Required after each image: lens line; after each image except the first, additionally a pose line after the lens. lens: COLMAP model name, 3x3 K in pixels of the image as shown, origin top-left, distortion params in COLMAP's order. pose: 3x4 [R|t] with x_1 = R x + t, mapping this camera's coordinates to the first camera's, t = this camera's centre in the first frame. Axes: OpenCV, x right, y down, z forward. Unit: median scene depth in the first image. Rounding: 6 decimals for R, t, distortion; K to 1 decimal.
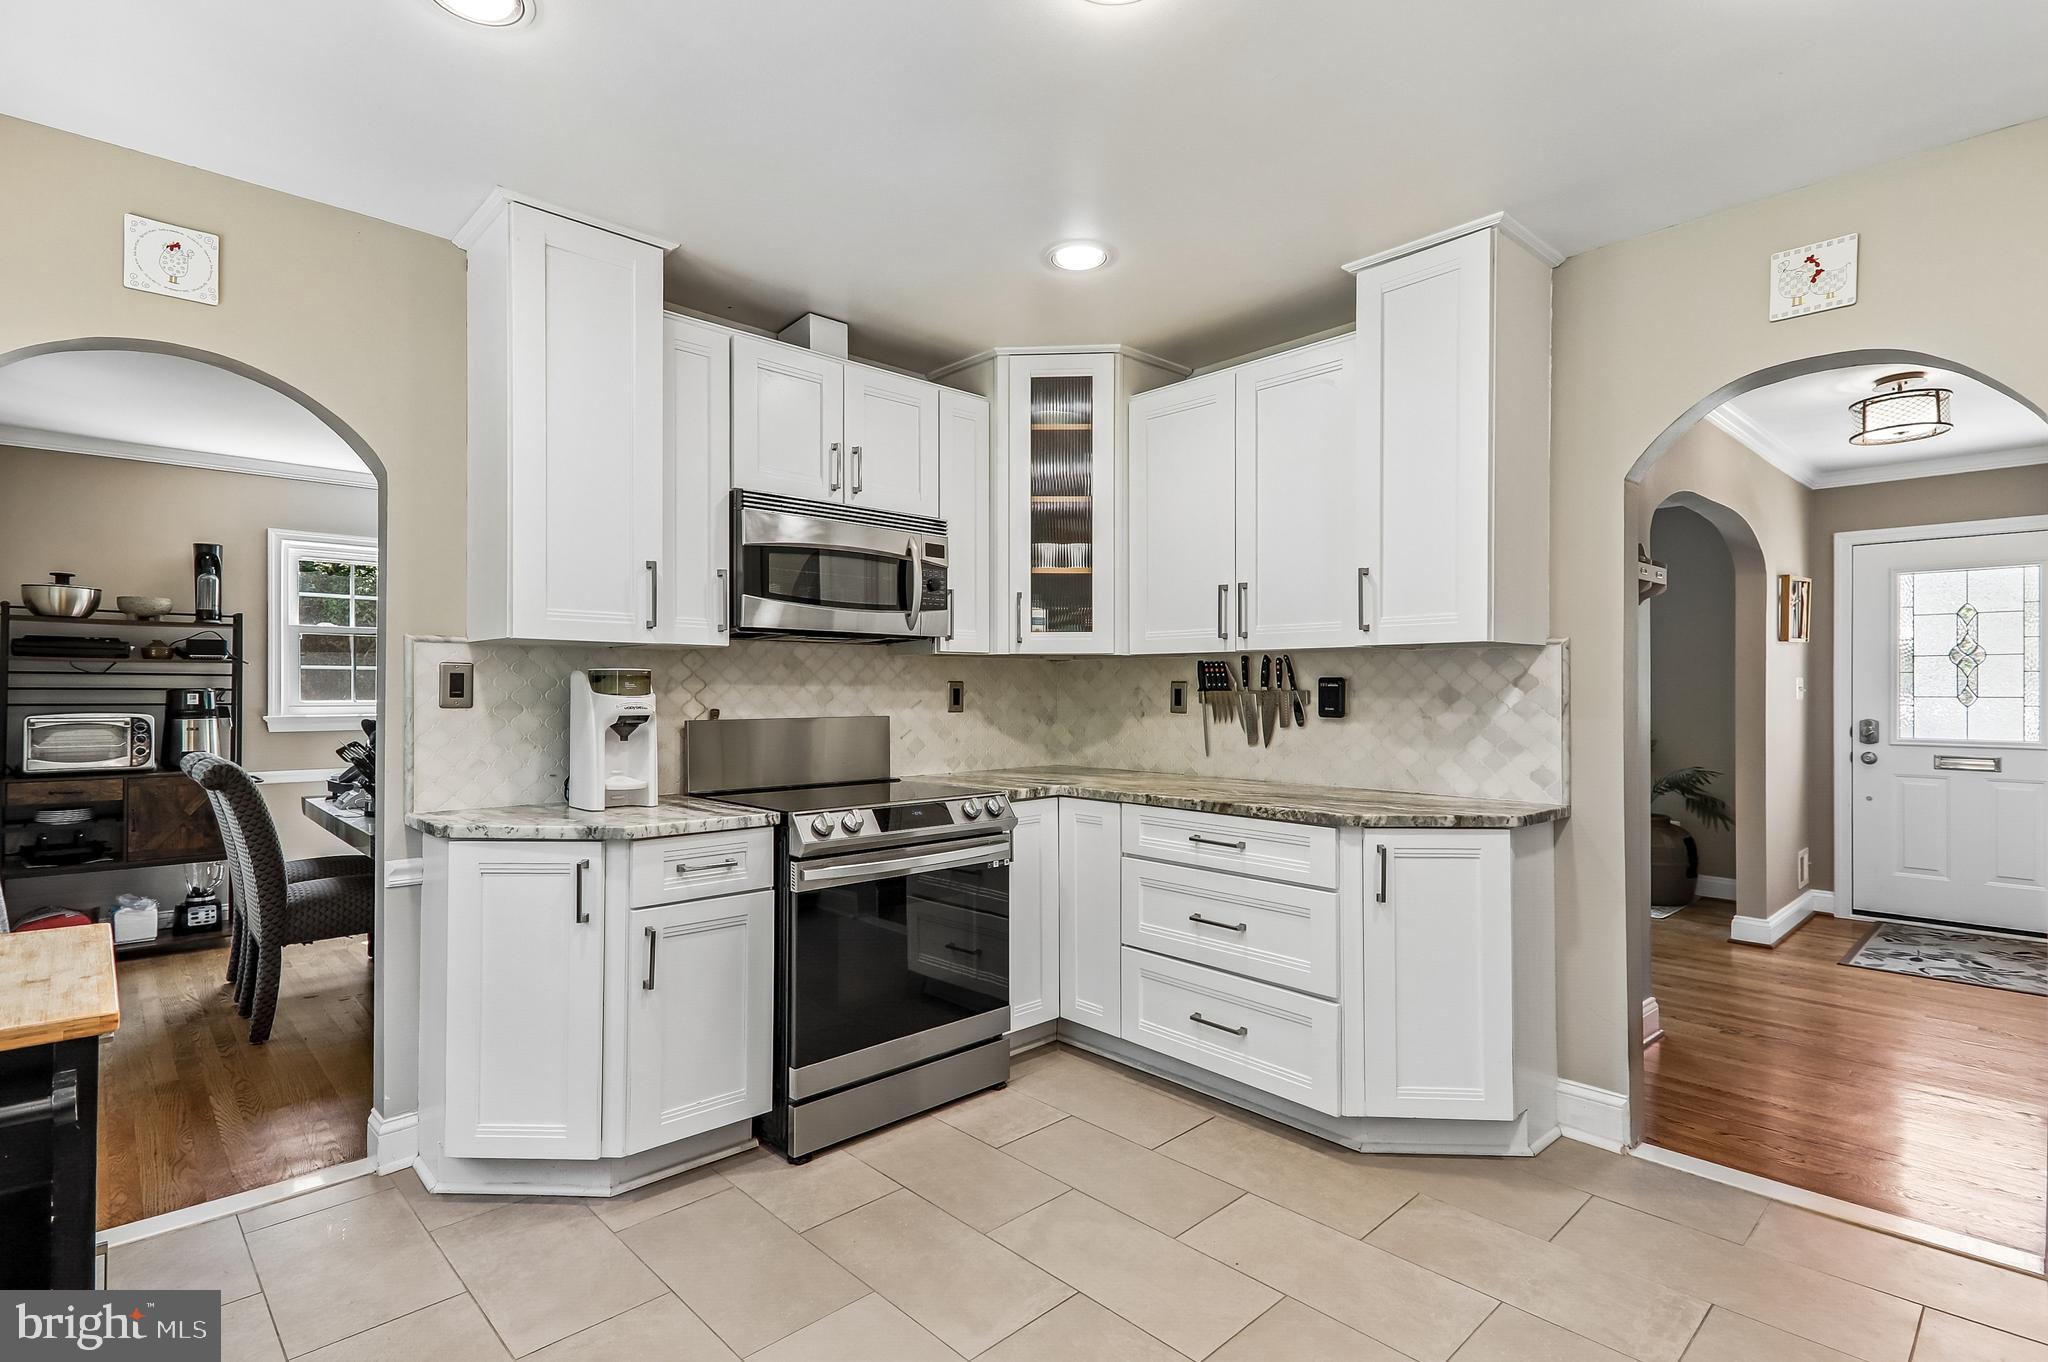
lens RADIAL K [[985.4, 0, 1020.3], [0, 985.4, 684.6], [0, 0, 1]] dist [0.029268, -0.006524]
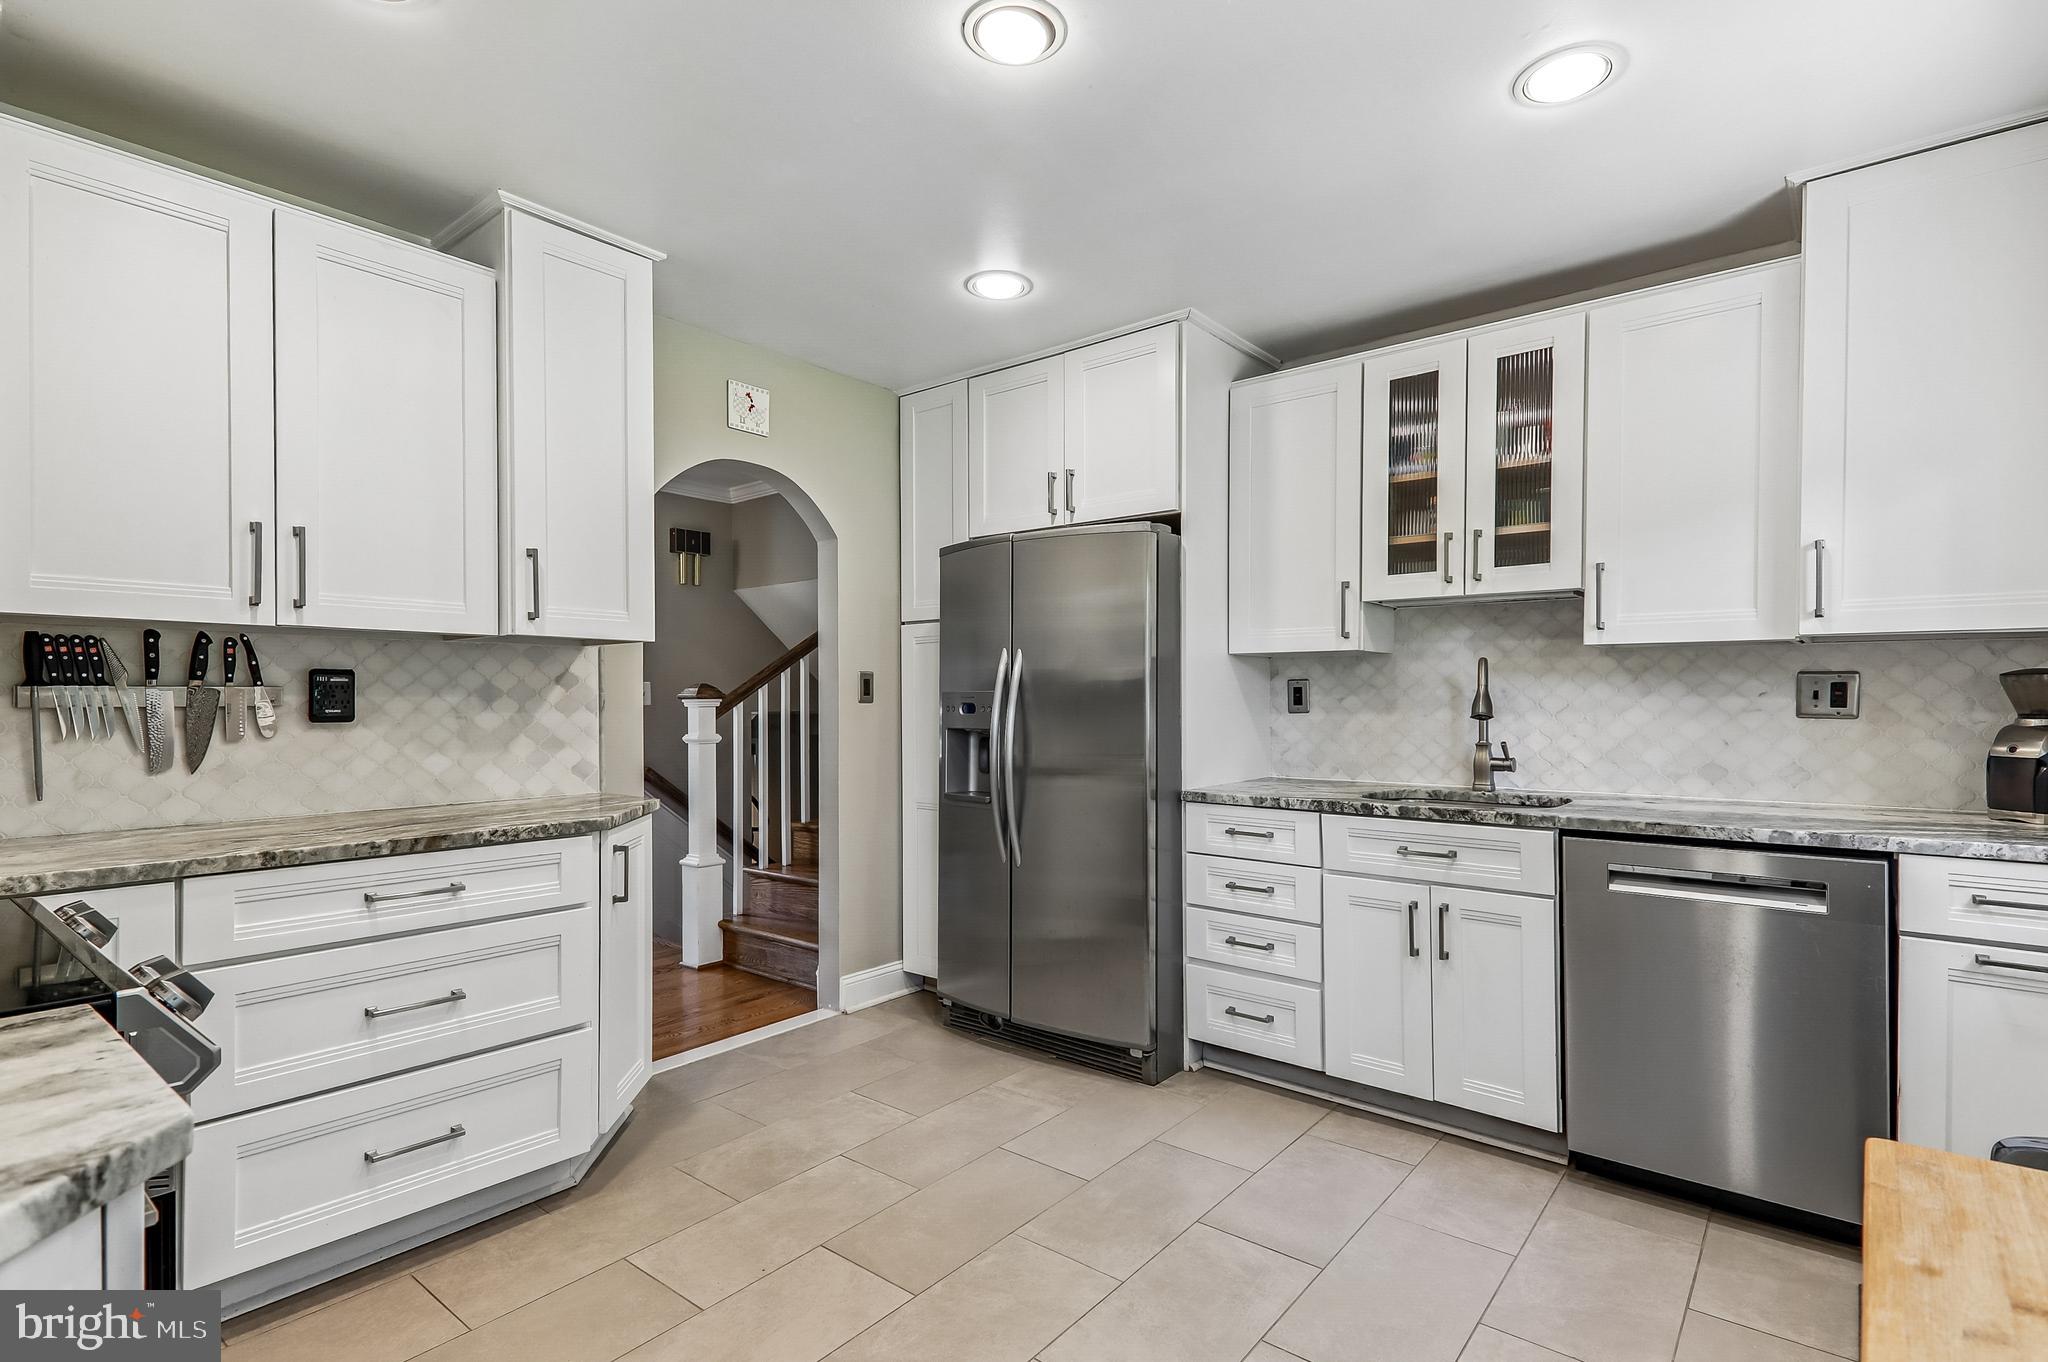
lens RADIAL K [[985.4, 0, 1038.9], [0, 985.4, 698.2], [0, 0, 1]] dist [0.029268, -0.006524]
pose [[-0.135258, 0.001177, 0.990810, -0.600801], [-0.003033, 0.999994, -0.001601, 0.016858], [-0.990806, -0.003222, -0.135254, 0.662356]]
